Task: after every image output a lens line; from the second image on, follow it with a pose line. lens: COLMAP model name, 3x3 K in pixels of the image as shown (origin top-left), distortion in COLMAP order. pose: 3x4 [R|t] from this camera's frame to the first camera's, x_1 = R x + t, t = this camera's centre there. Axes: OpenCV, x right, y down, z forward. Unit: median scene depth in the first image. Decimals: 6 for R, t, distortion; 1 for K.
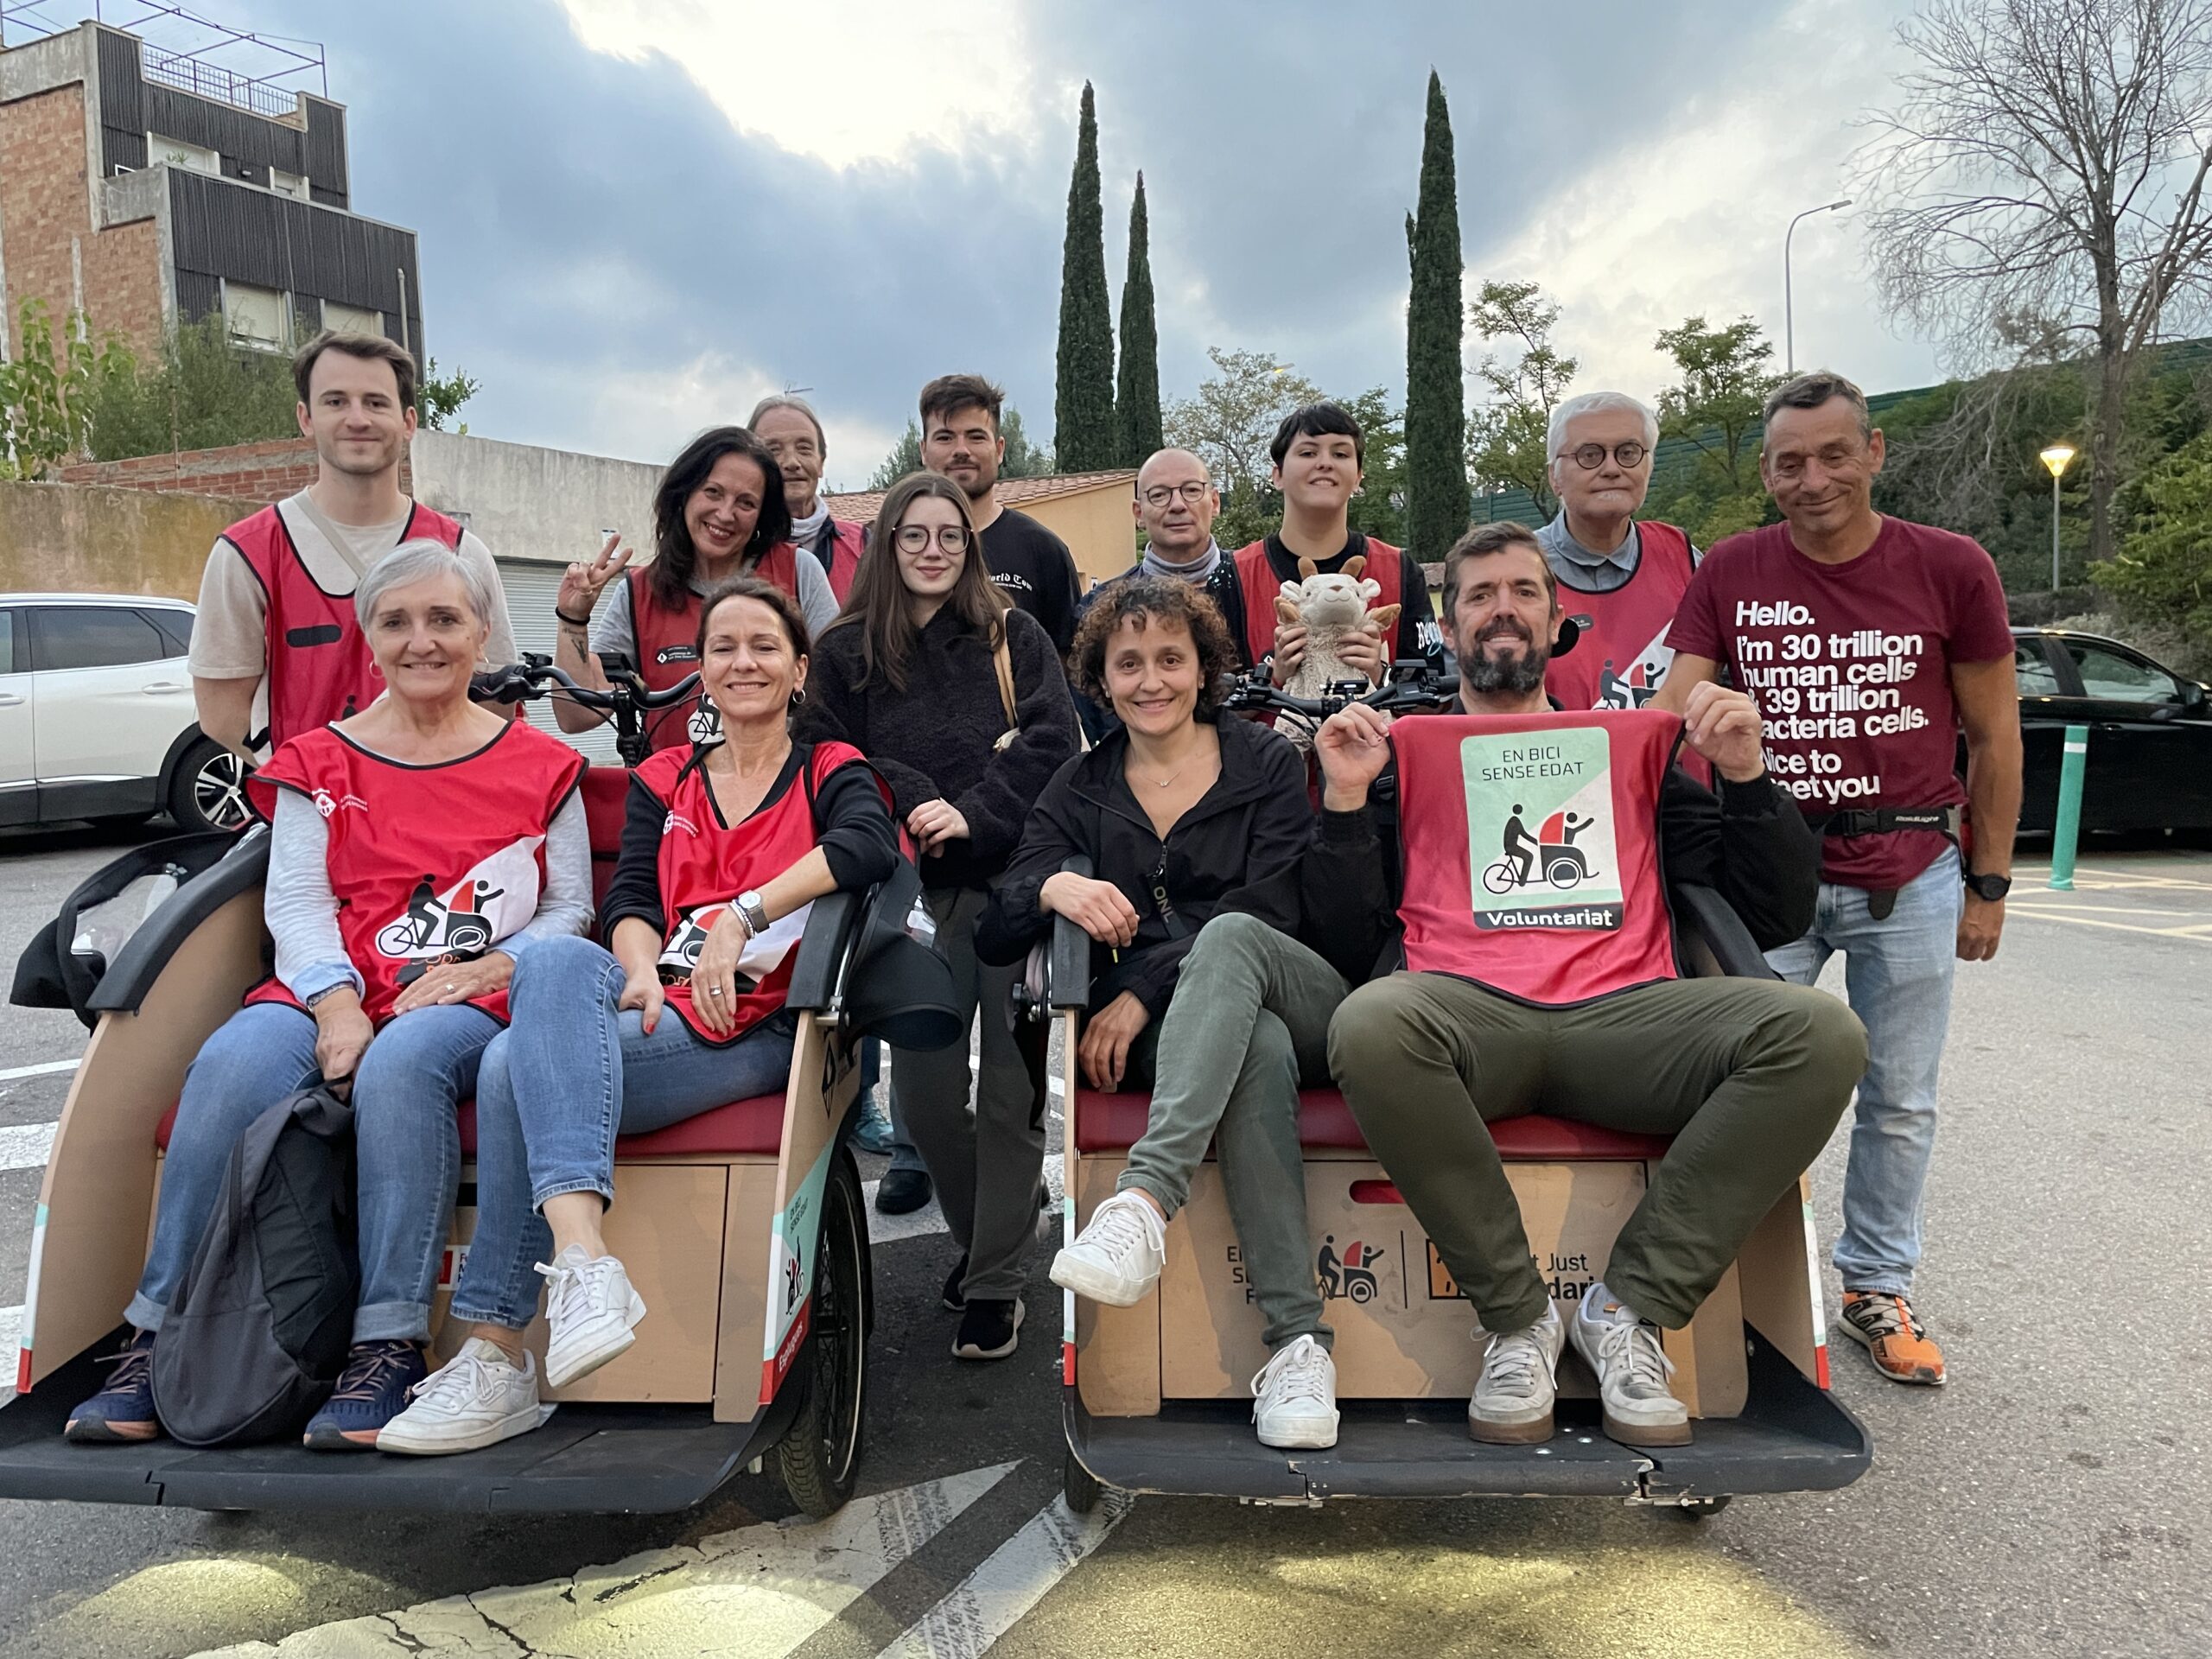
lens RADIAL K [[1665.8, 0, 1105.1], [0, 1665.8, 803.6], [0, 0, 1]] dist [0.084051, -0.118899]
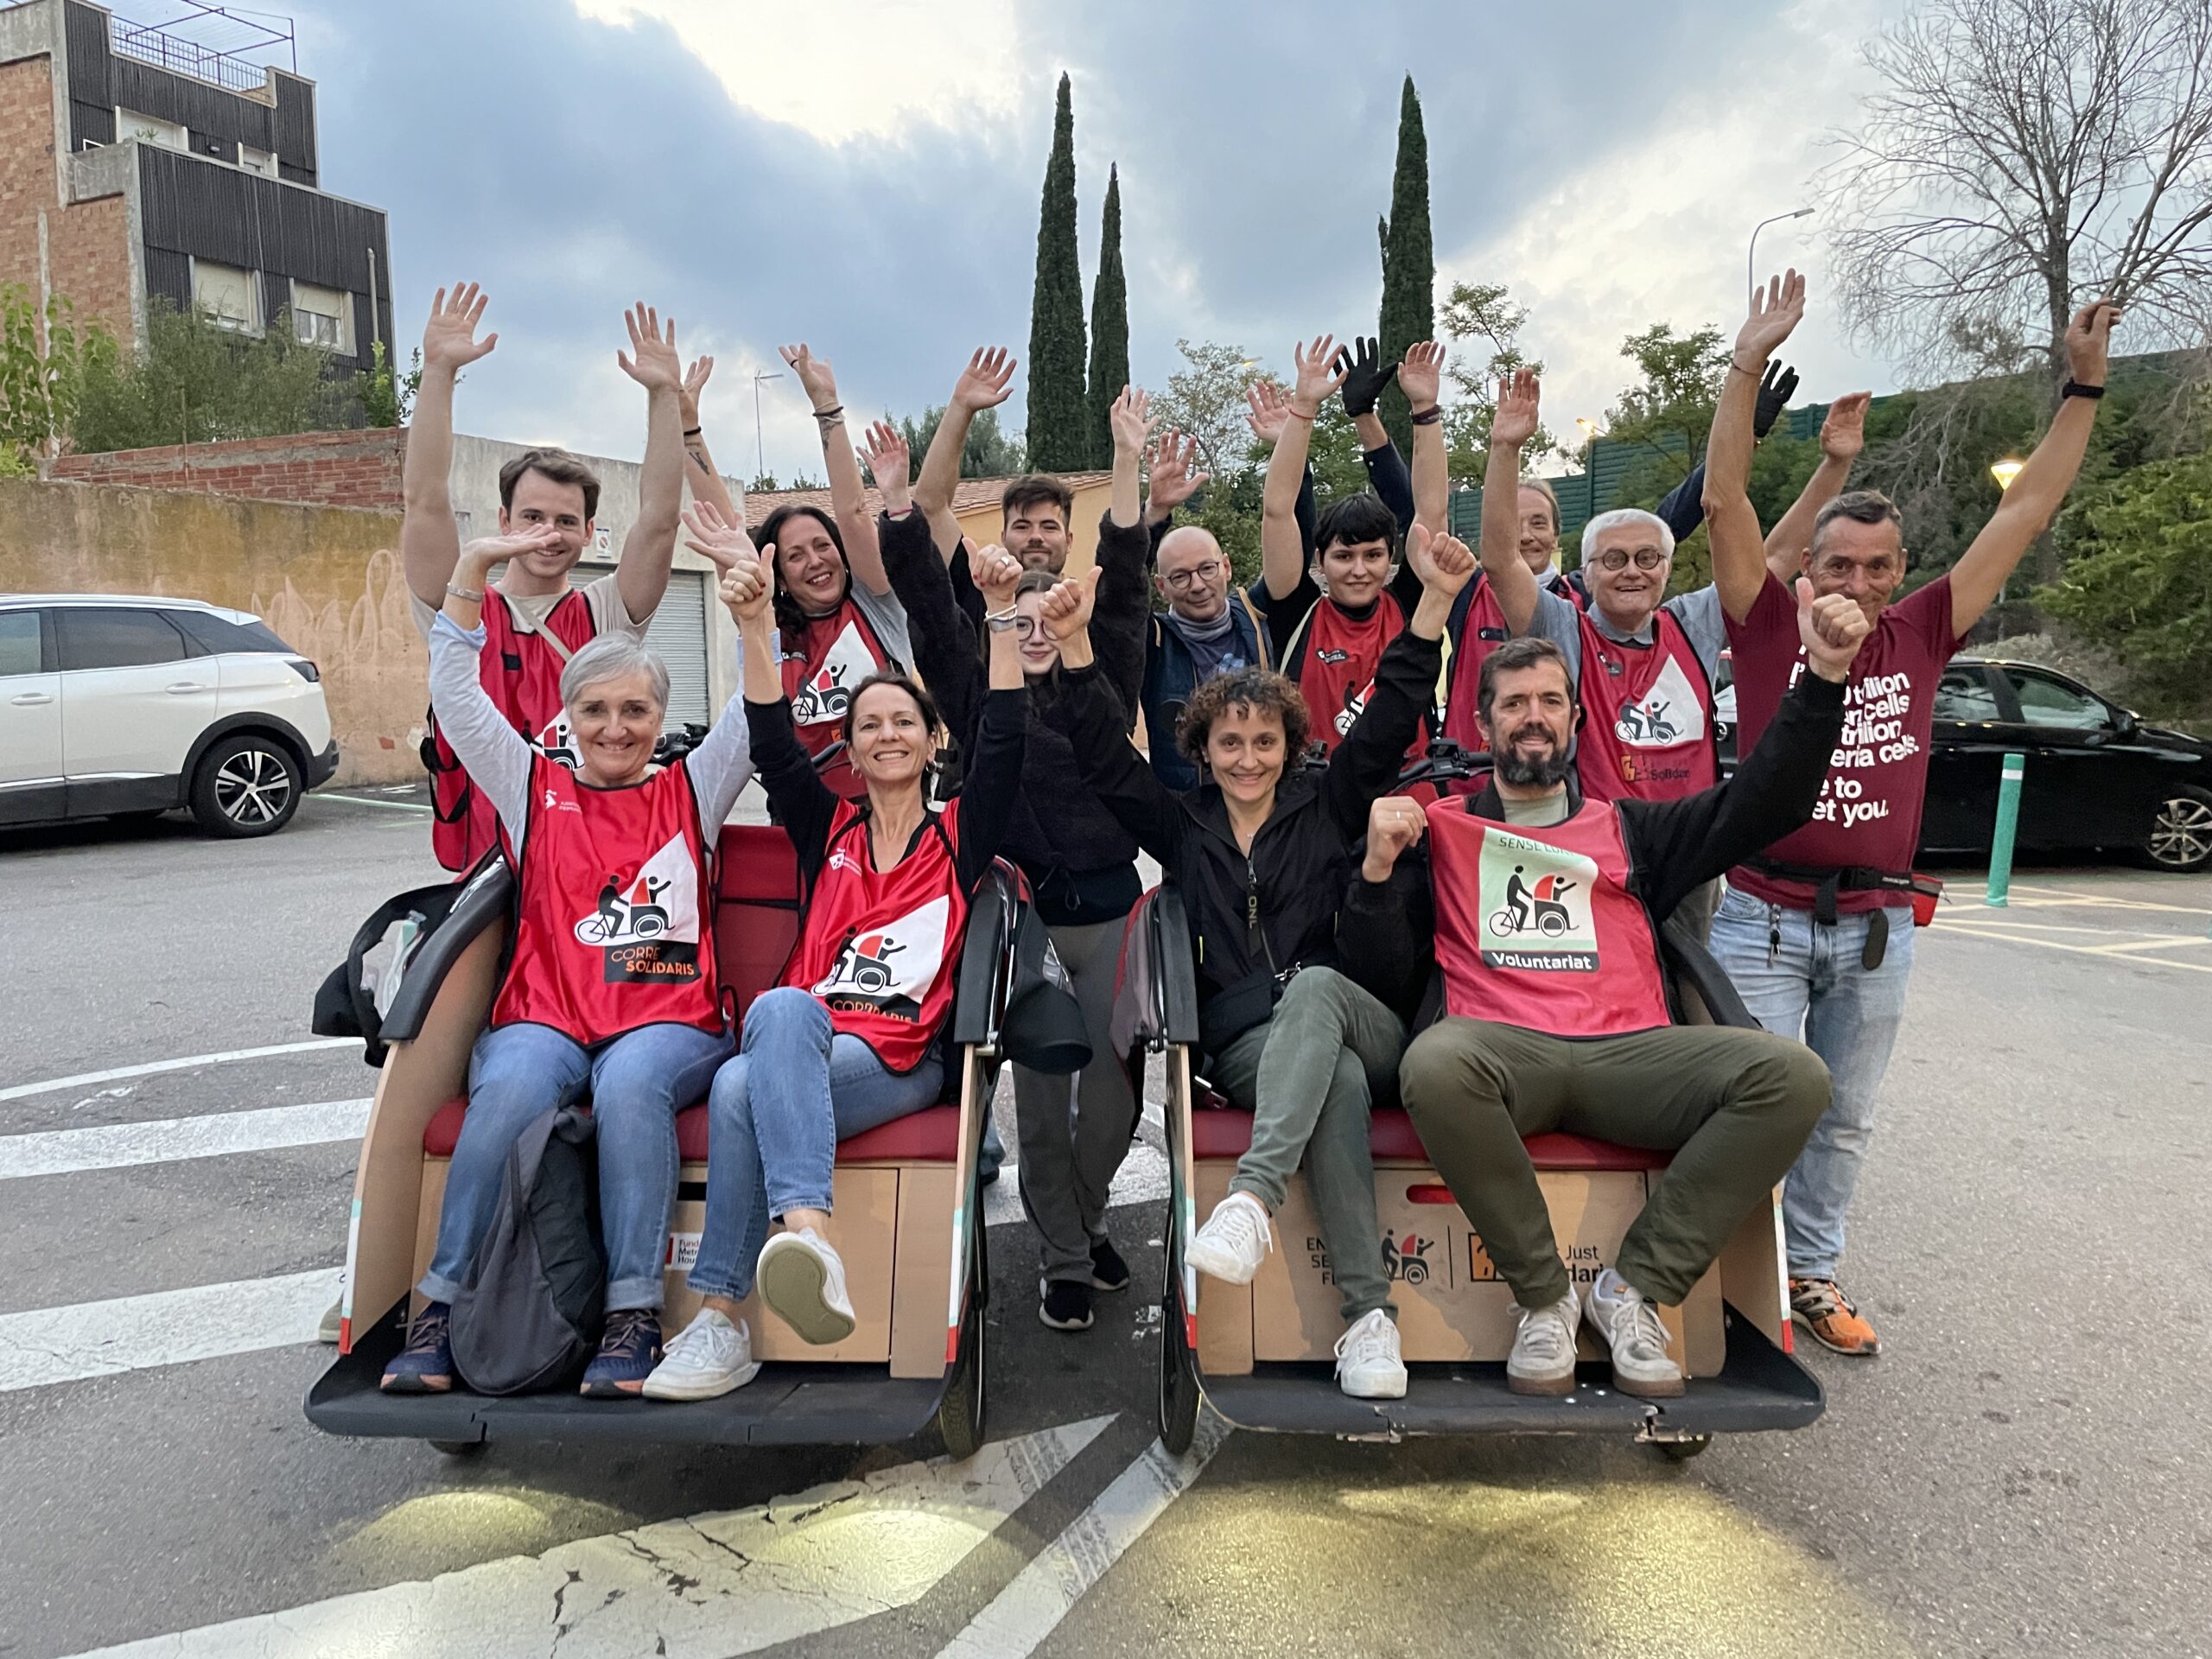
lens RADIAL K [[1685.3, 0, 1106.0], [0, 1685.3, 829.5], [0, 0, 1]] dist [0.074260, -0.108512]
pose [[0.999453, 0.012225, 0.030717, -0.071004], [-0.013003, 0.999596, 0.025259, -0.038814], [-0.030396, -0.025644, 0.999209, -0.137040]]
